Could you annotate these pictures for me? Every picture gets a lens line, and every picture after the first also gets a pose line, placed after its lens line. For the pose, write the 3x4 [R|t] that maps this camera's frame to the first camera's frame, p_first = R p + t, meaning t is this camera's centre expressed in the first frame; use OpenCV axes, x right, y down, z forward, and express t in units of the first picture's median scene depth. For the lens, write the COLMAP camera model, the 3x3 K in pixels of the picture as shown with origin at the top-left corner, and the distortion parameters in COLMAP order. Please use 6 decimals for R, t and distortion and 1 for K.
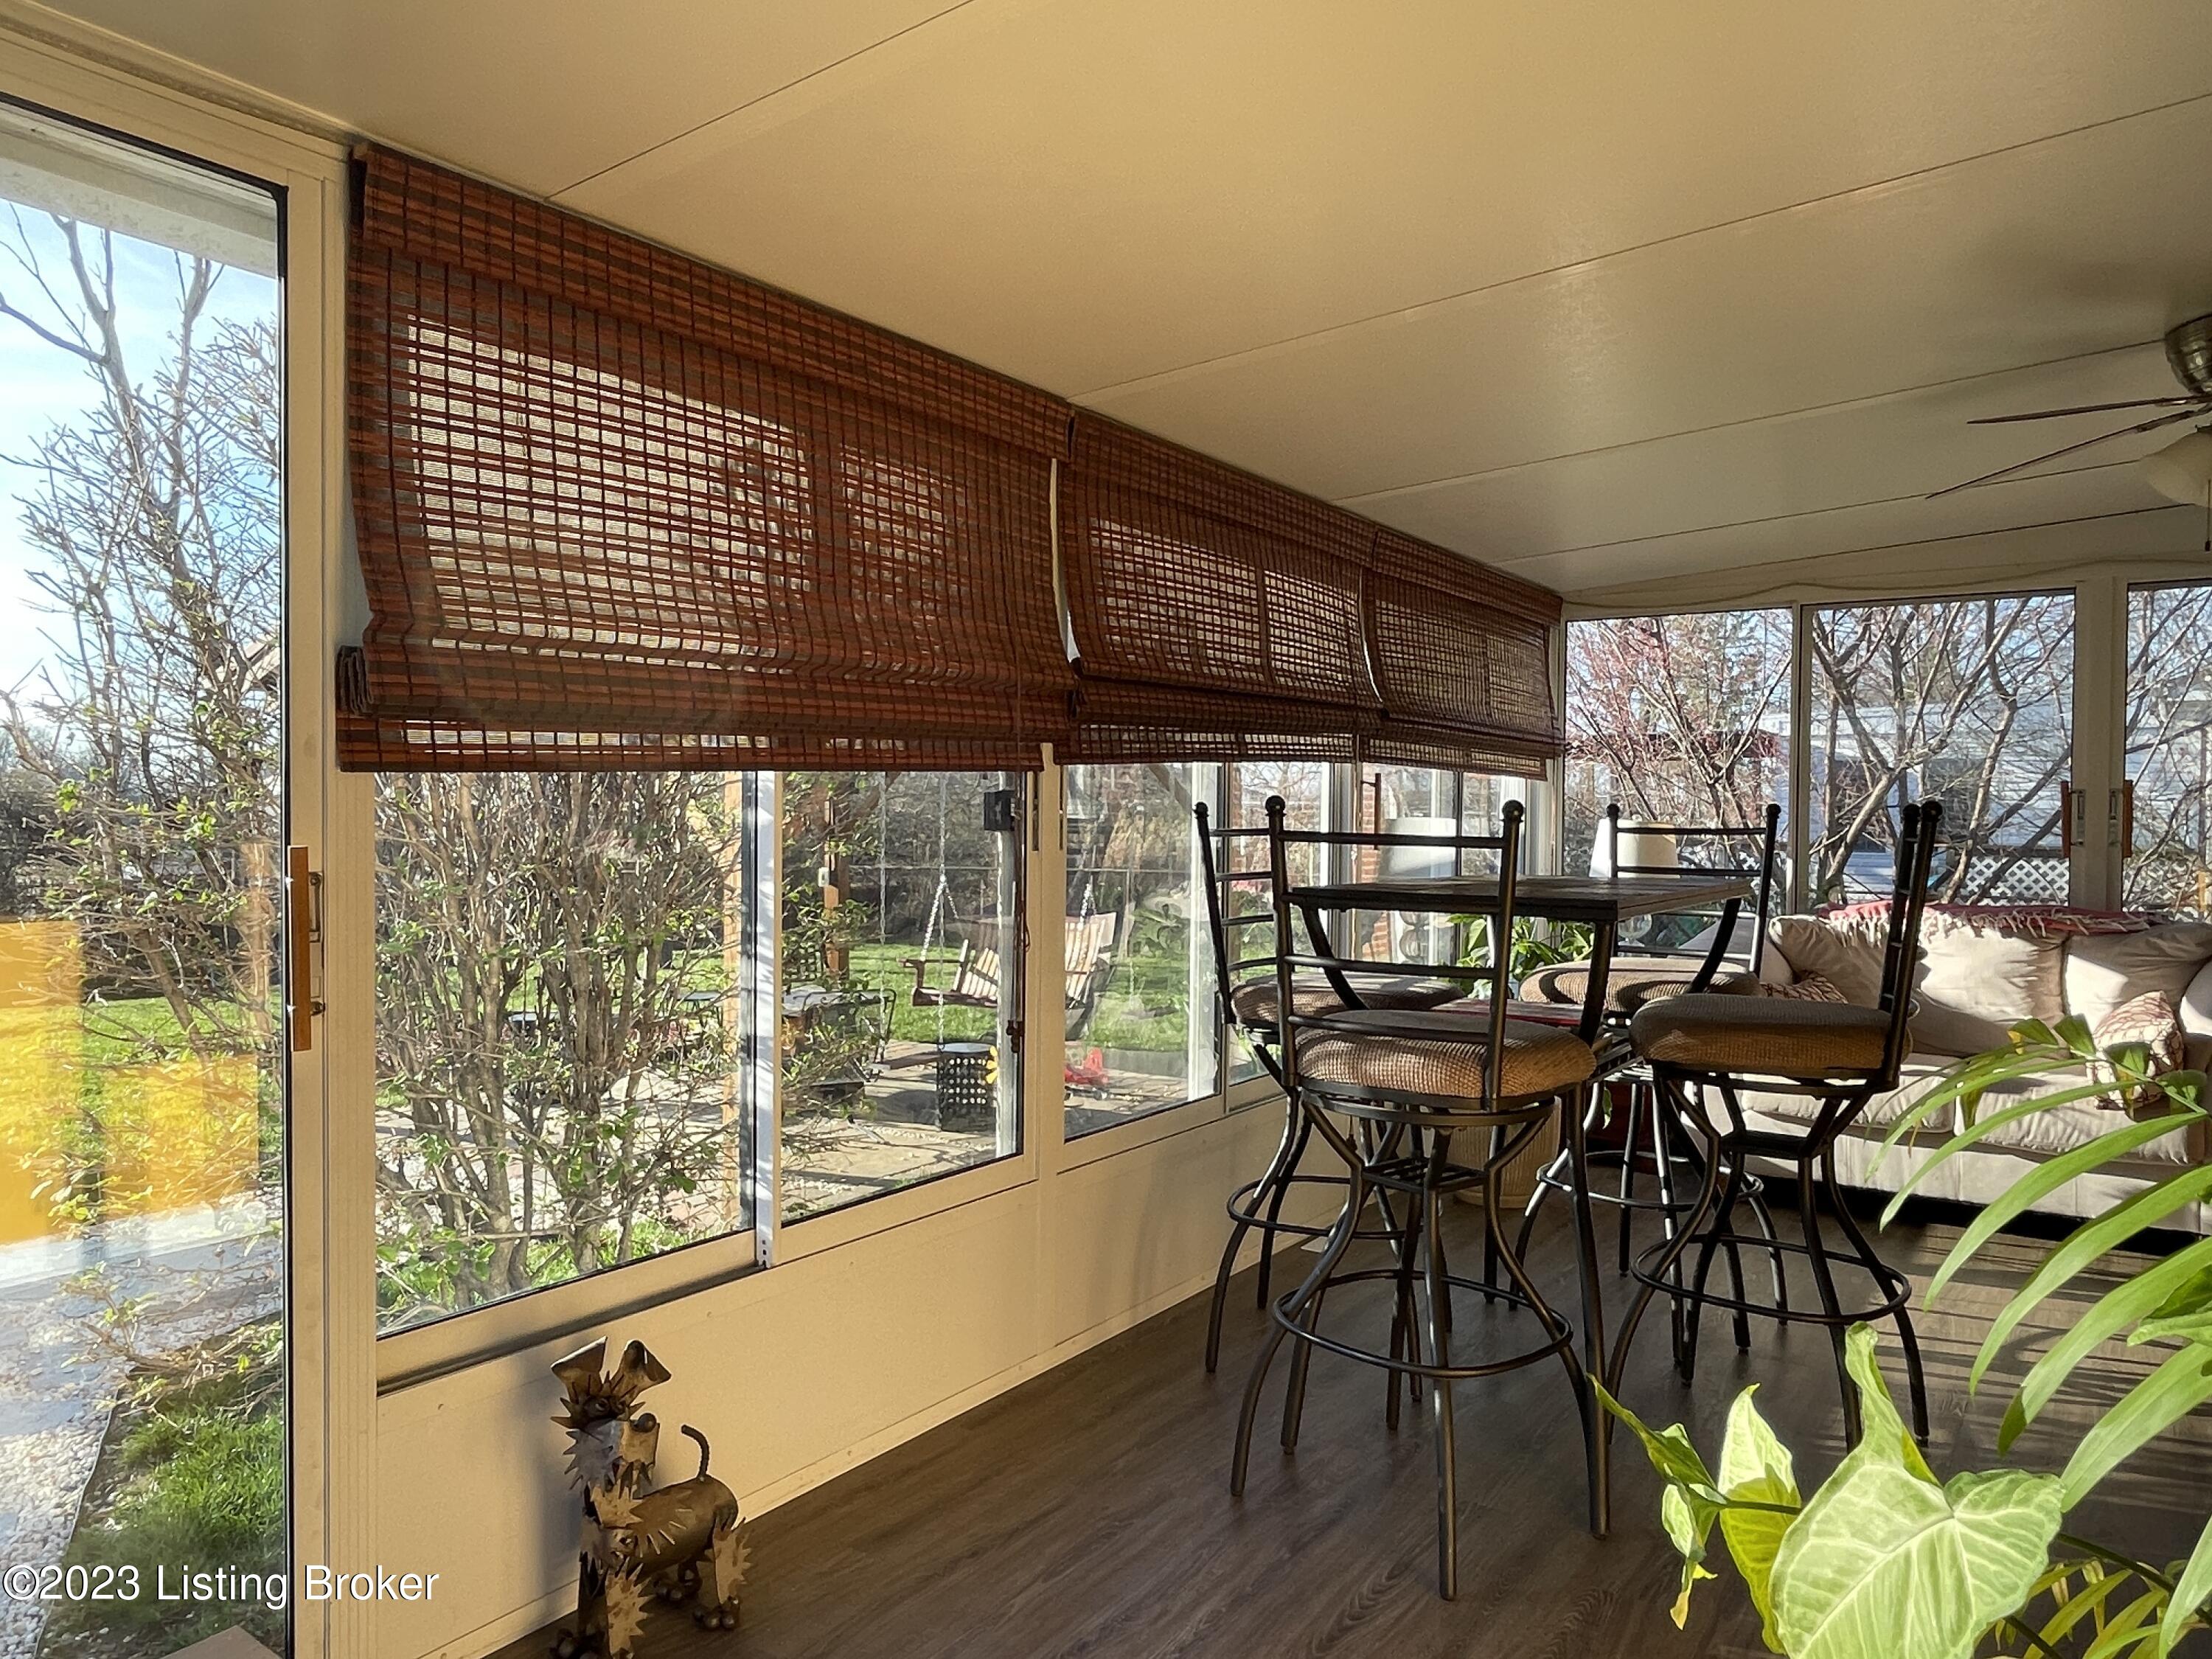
lens RADIAL K [[1527.8, 0, 1107.6], [0, 1527.8, 816.2], [0, 0, 1]] dist [-0.004176, -0.001775]
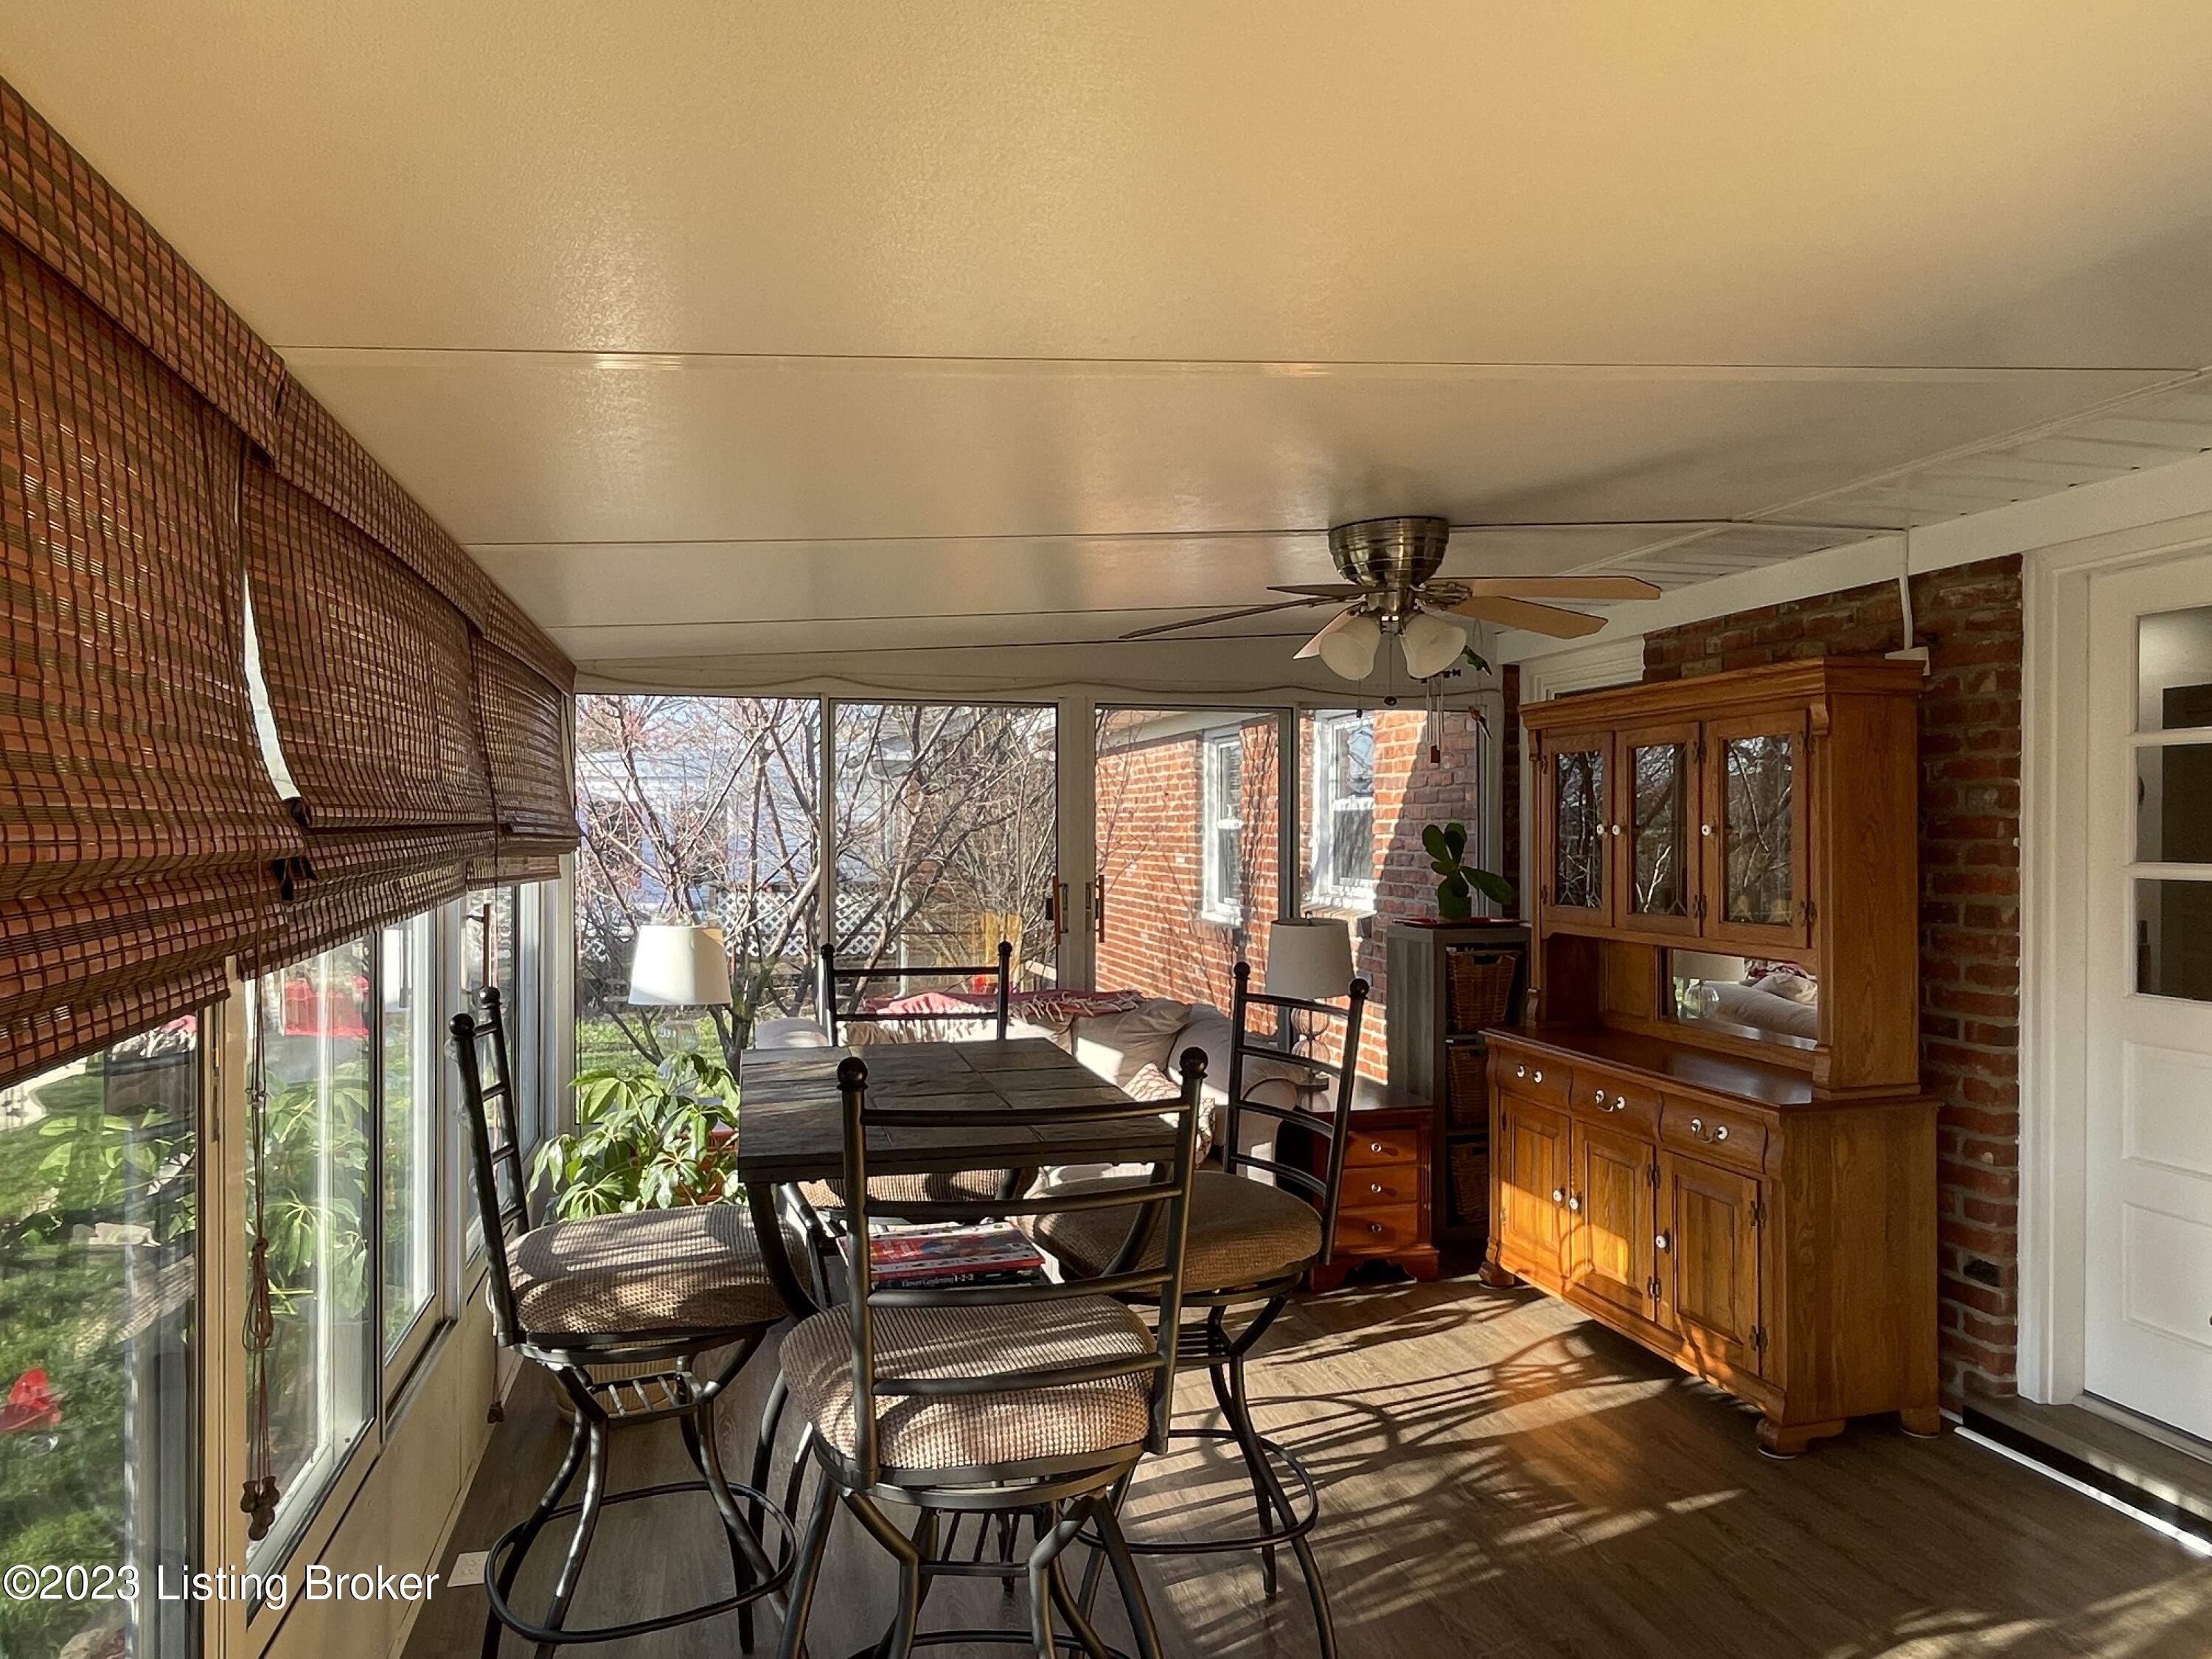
lens RADIAL K [[1470.3, 0, 1101.5], [0, 1470.3, 841.0], [0, 0, 1]] dist [0.009487, 0.001808]
pose [[0.671111, -0.012888, 0.741245, -0.220174], [0.010585, 0.999914, 0.007802, -0.084433], [-0.741281, 0.002610, 0.671189, 0.378882]]
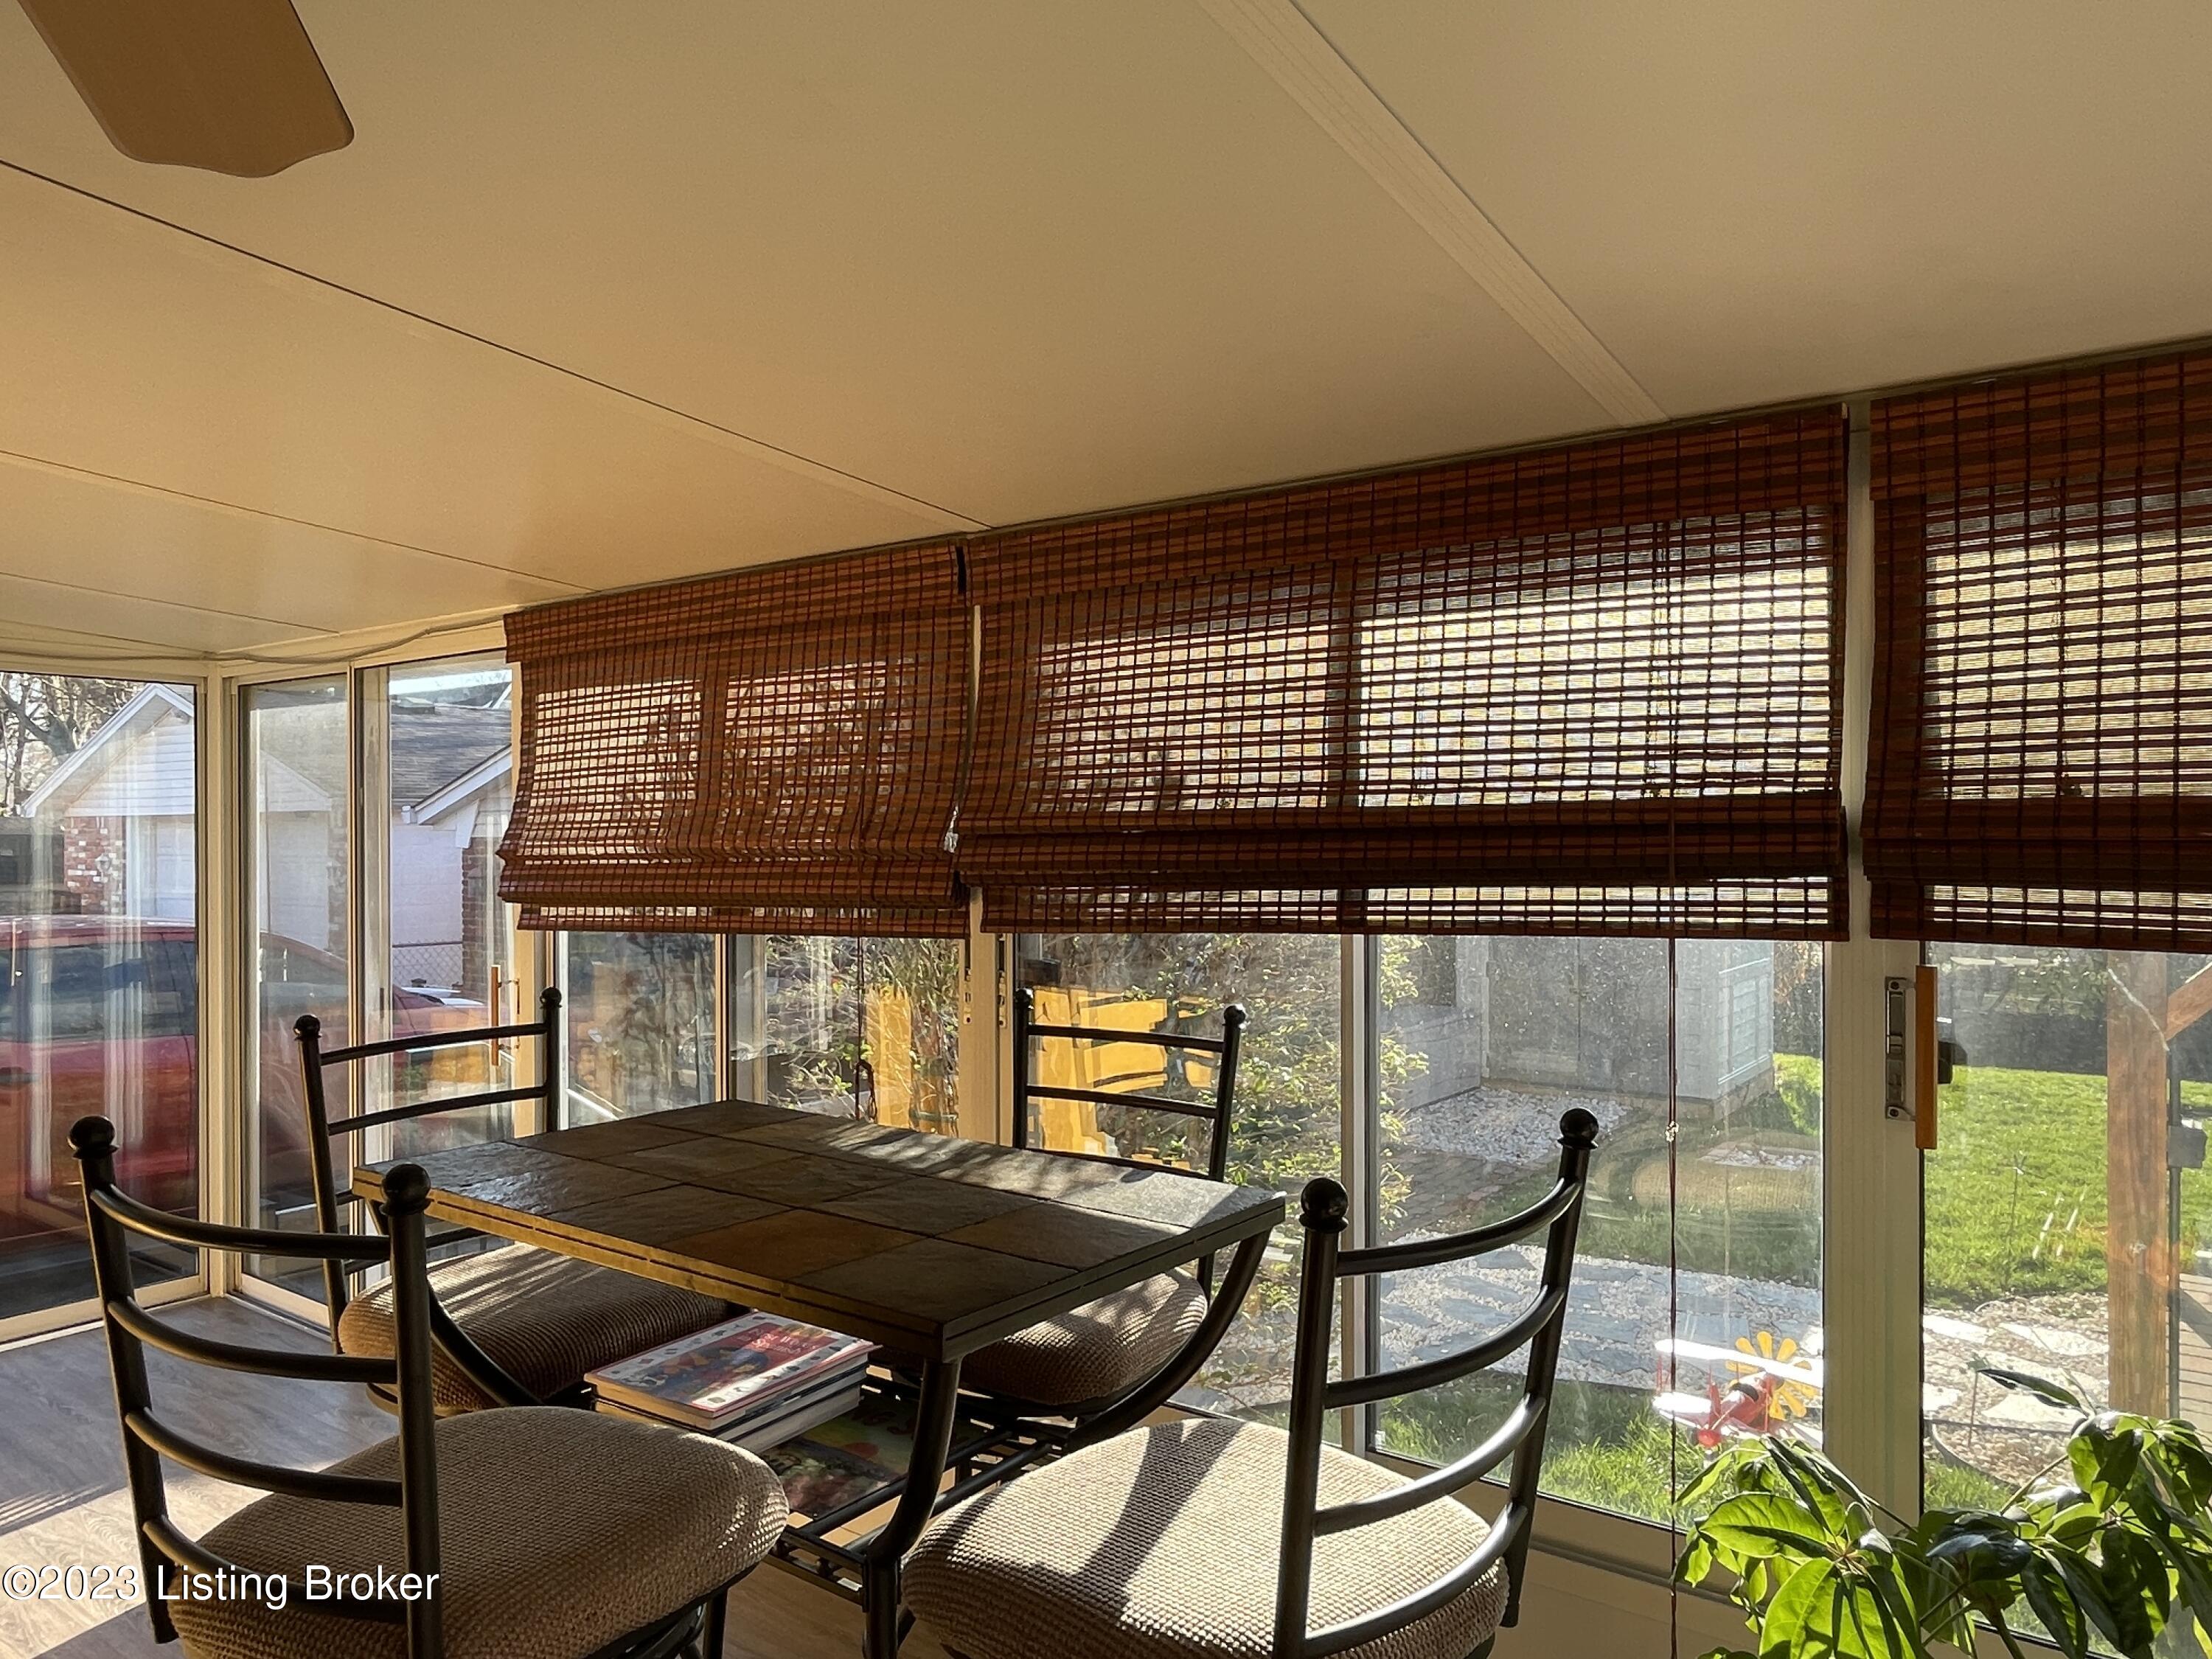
lens RADIAL K [[1470.3, 0, 1105.9], [0, 1470.3, 842.6], [0, 0, 1]] dist [0.009487, 0.001808]
pose [[-0.036446, -0.015087, -0.999222, 0.812304], [-0.012822, 0.999811, -0.014628, -0.072819], [0.999253, 0.012279, -0.036633, 1.074087]]
